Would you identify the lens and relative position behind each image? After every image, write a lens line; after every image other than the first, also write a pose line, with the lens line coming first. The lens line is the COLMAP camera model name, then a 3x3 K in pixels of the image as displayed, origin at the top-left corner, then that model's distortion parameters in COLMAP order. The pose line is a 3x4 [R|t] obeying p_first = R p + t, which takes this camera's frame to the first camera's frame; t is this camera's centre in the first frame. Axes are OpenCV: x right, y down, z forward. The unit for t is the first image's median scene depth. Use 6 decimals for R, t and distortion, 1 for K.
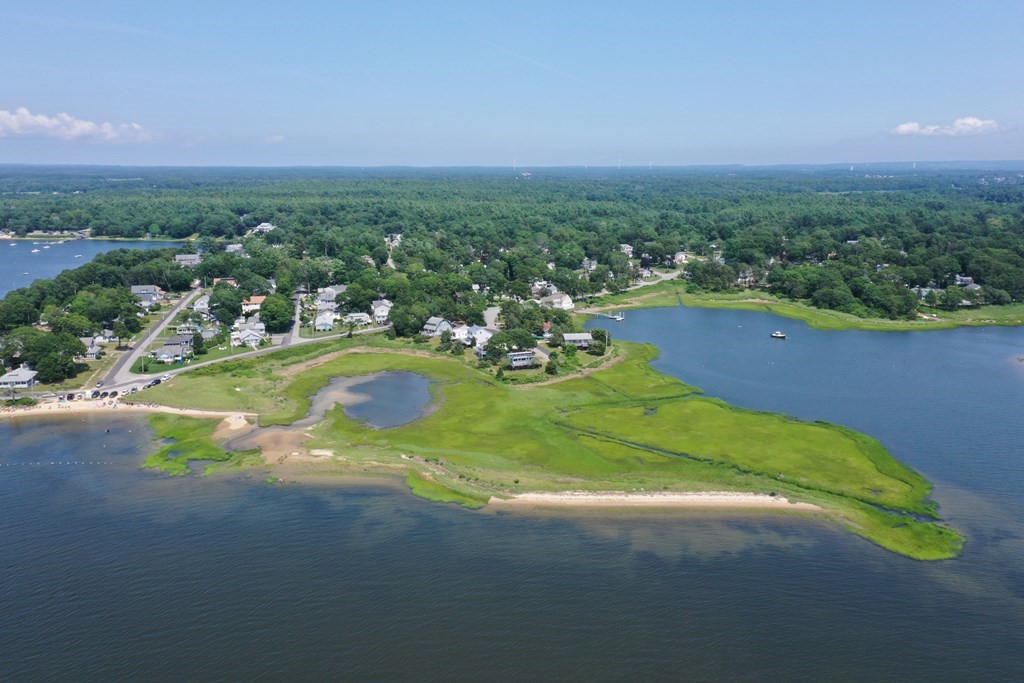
lens RADIAL K [[795.5, 0, 512.0], [0, 795.5, 341.5], [0, 0, 1]] dist [-0.006426, 0.001479]
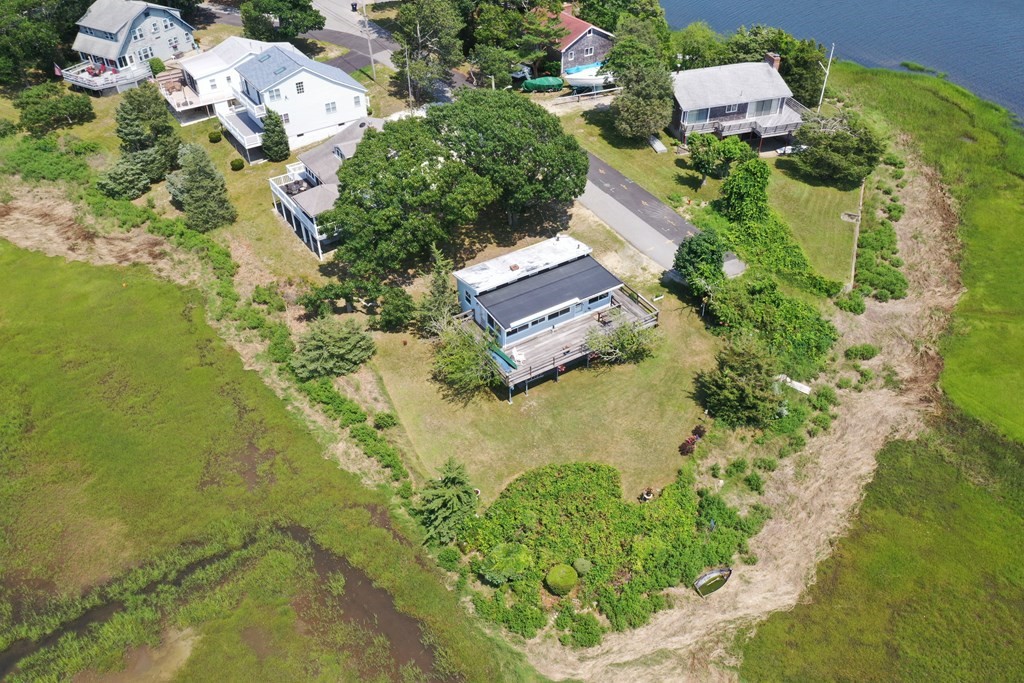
lens RADIAL K [[804.1, 0, 512.0], [0, 804.1, 341.5], [0, 0, 1]] dist [0.000848, 0.006376]
pose [[0.985298, -0.110213, 0.130541, -0.014502], [0.039802, 0.891148, 0.451963, -0.038679], [-0.166144, -0.440122, 0.882433, 0.616747]]
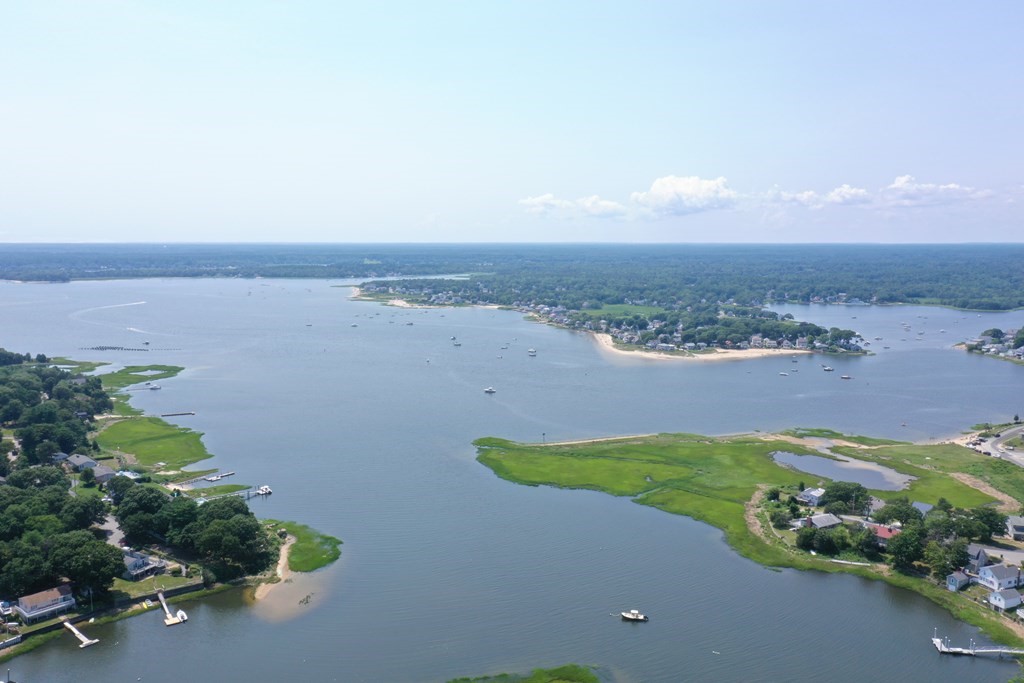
lens RADIAL K [[804.1, 0, 512.0], [0, 804.1, 341.5], [0, 0, 1]] dist [0.000848, 0.006376]
pose [[-0.922916, 0.049696, -0.381780, 0.559528], [-0.077604, 0.947268, 0.310904, -0.339790], [0.377099, 0.316566, -0.870392, 1.251470]]
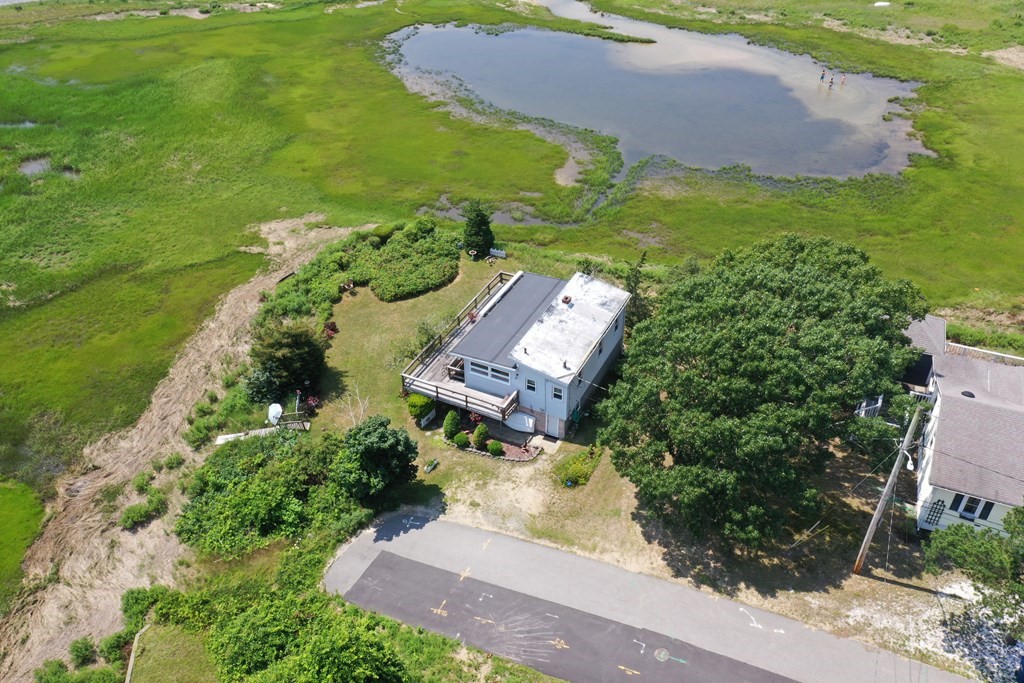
lens RADIAL K [[804.1, 0, 512.0], [0, 804.1, 341.5], [0, 0, 1]] dist [0.000848, 0.006376]
pose [[-0.746484, 0.398116, -0.533165, 0.071532], [-0.130670, 0.697957, 0.704118, -0.063055], [0.652447, 0.595282, -0.468992, 0.789150]]
